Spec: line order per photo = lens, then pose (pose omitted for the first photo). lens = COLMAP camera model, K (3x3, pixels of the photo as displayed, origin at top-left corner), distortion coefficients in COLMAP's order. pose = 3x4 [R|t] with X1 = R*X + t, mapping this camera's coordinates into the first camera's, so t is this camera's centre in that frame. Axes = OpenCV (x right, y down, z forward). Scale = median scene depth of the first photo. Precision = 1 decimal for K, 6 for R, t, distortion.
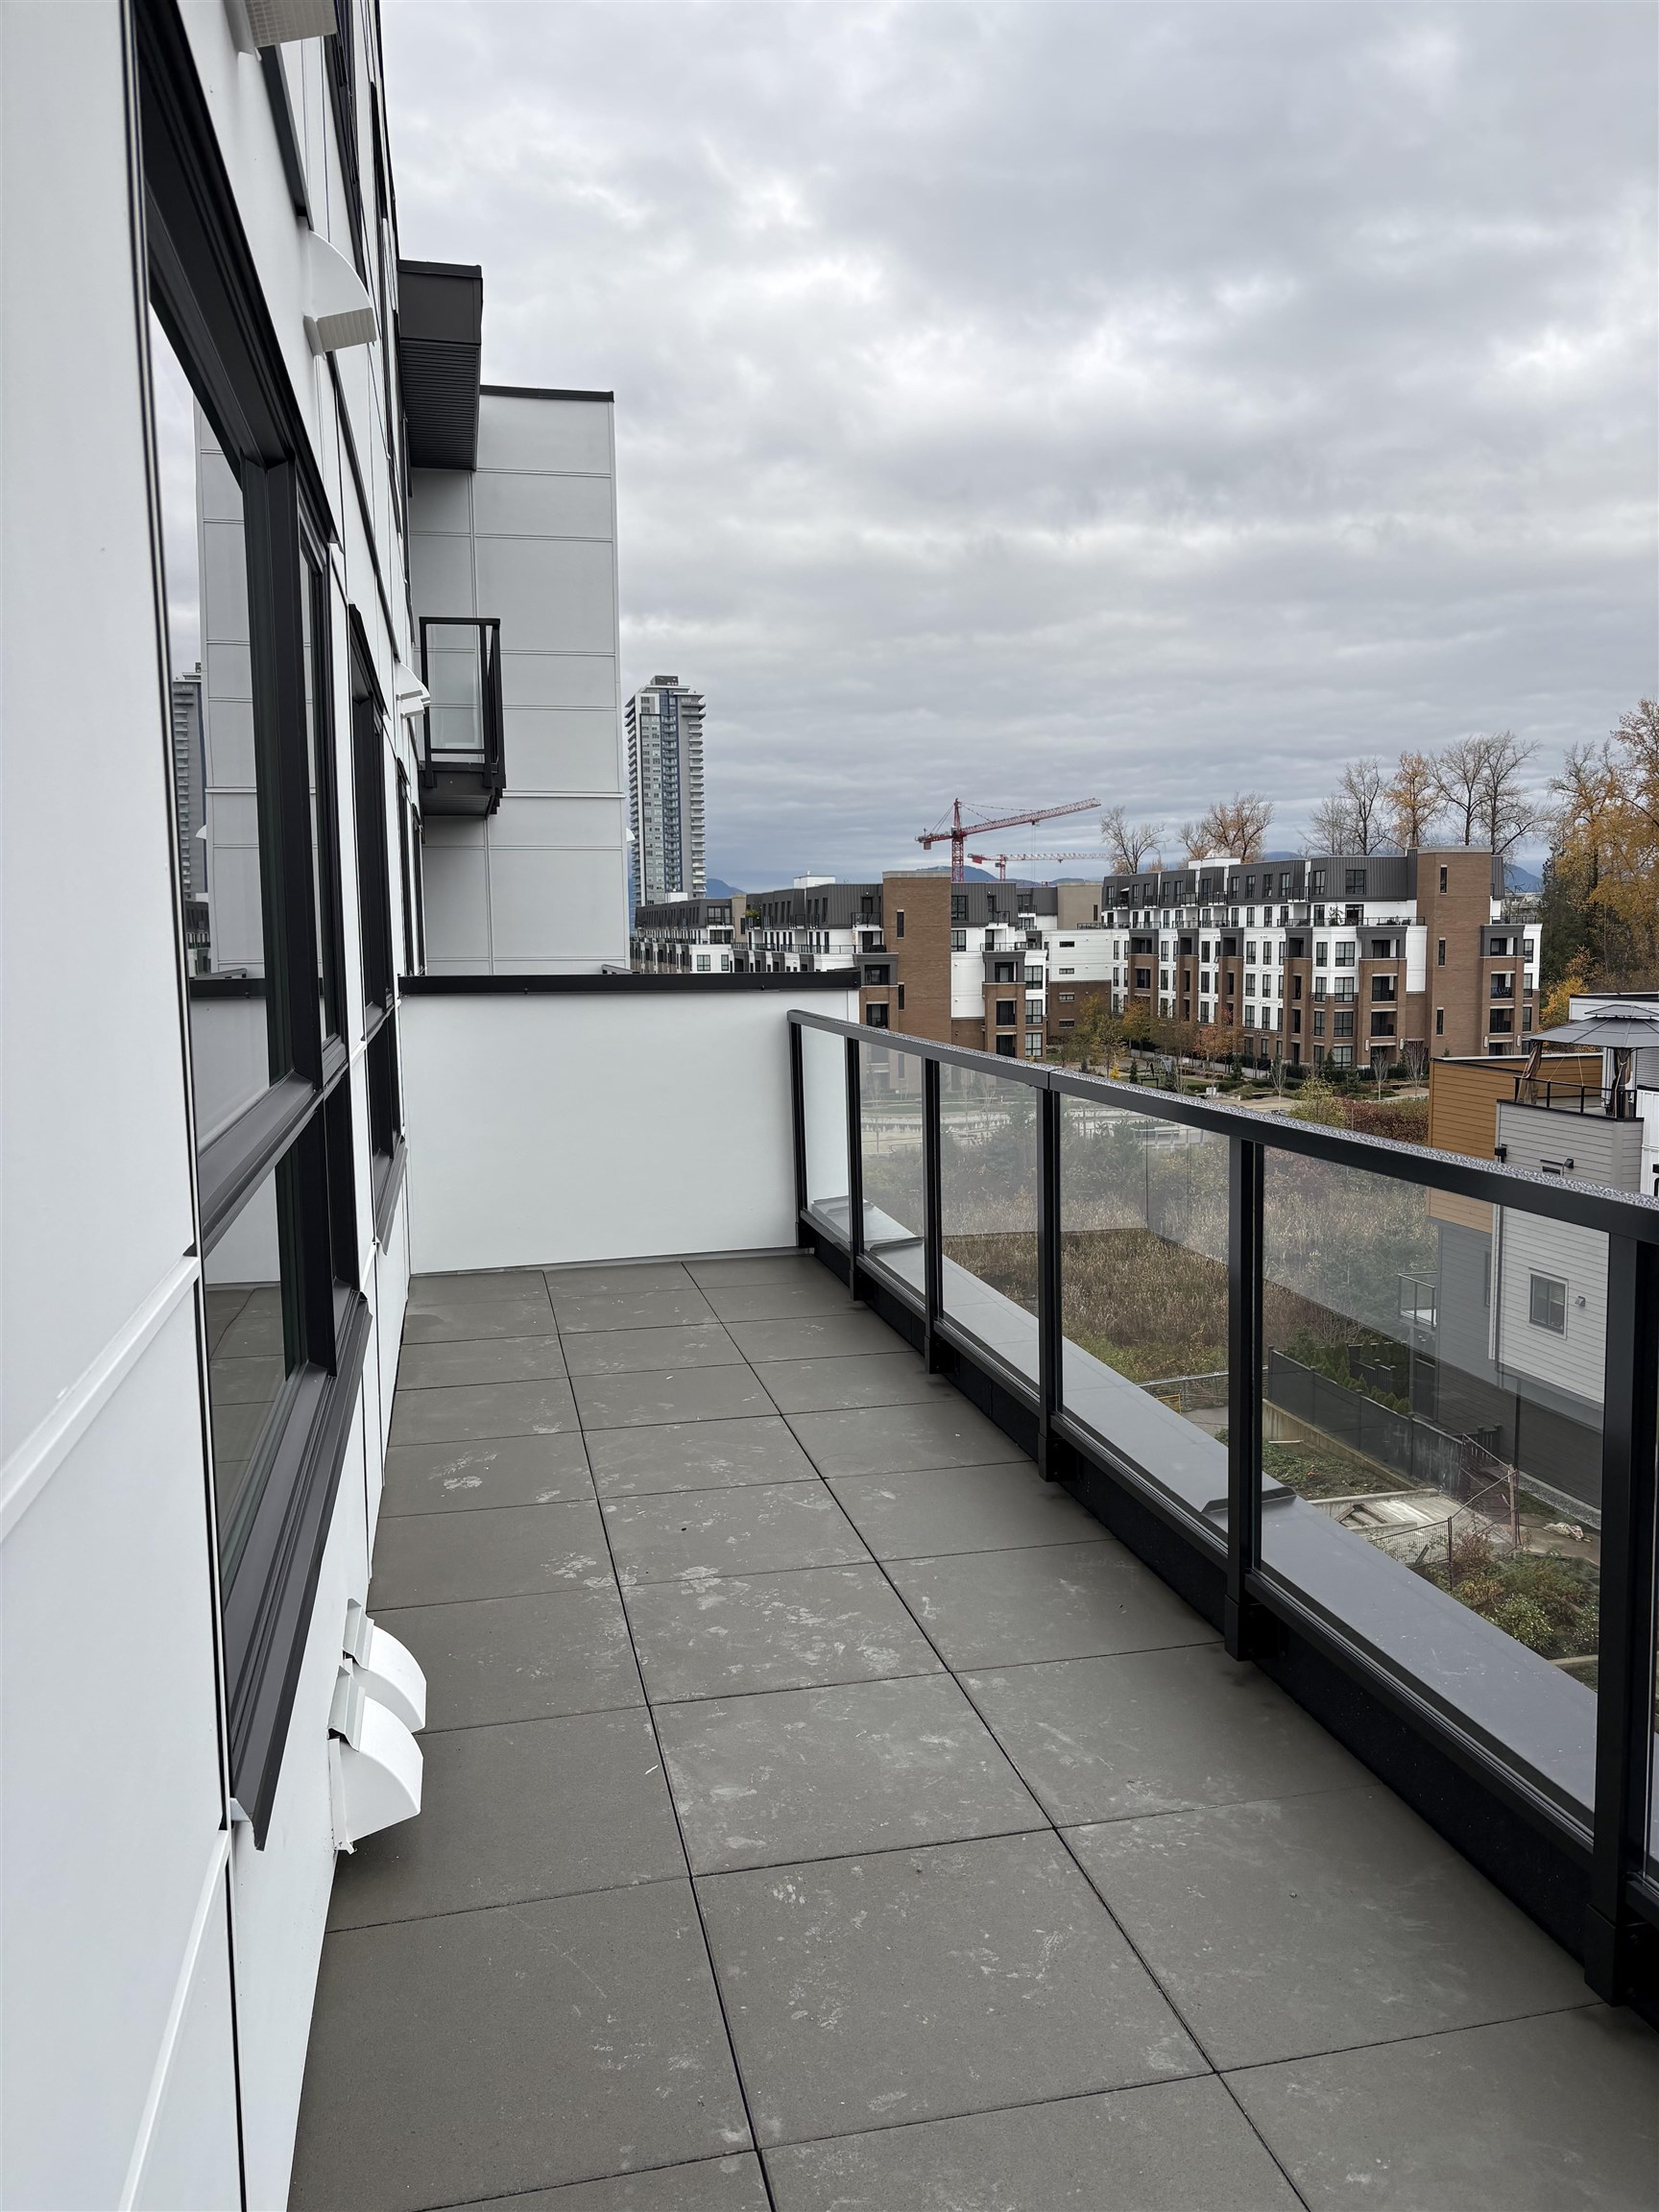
lens RADIAL K [[1657.0, 0, 826.7], [0, 1657.0, 1108.4], [0, 0, 1]] dist [0.049461, -0.053416]
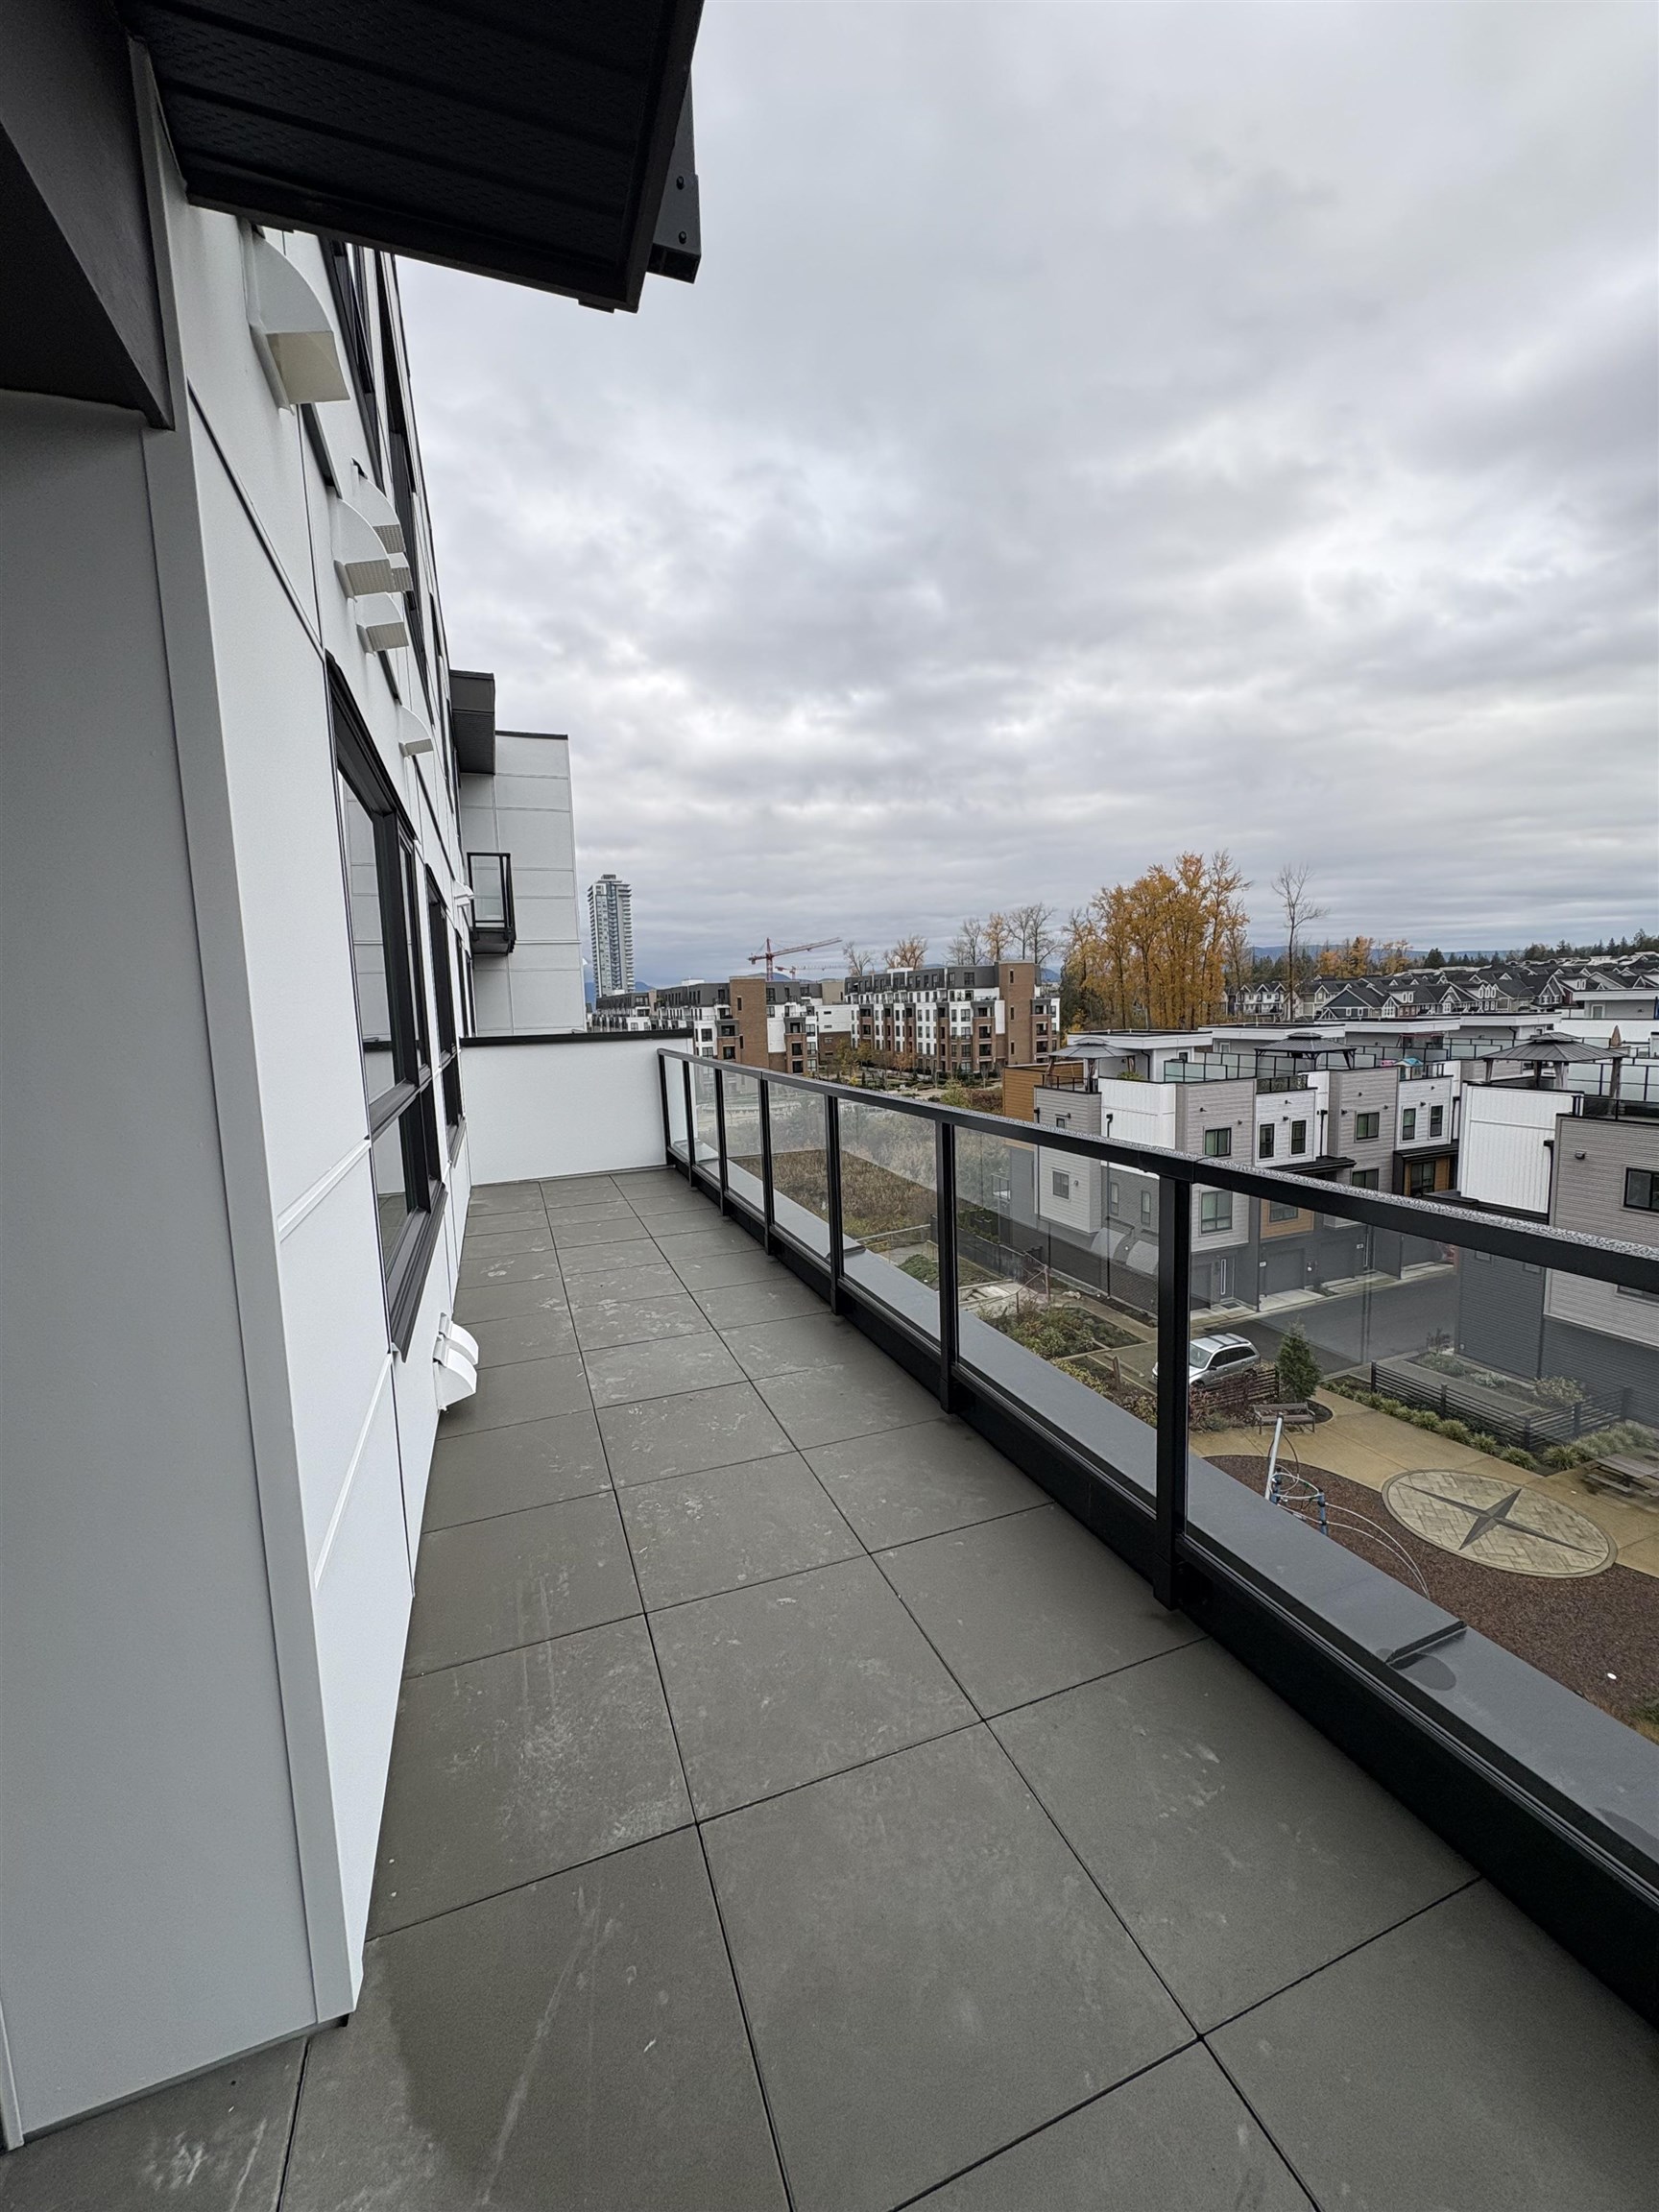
lens RADIAL K [[870.2, 0, 814.0], [0, 870.2, 1103.2], [0, 0, 1]] dist [-0.003681, 0.001461]
pose [[0.991255, -0.037154, 0.126625, 0.038774], [0.036787, 0.999309, 0.005235, 0.012209], [-0.126732, -0.000531, 0.991937, -0.119260]]
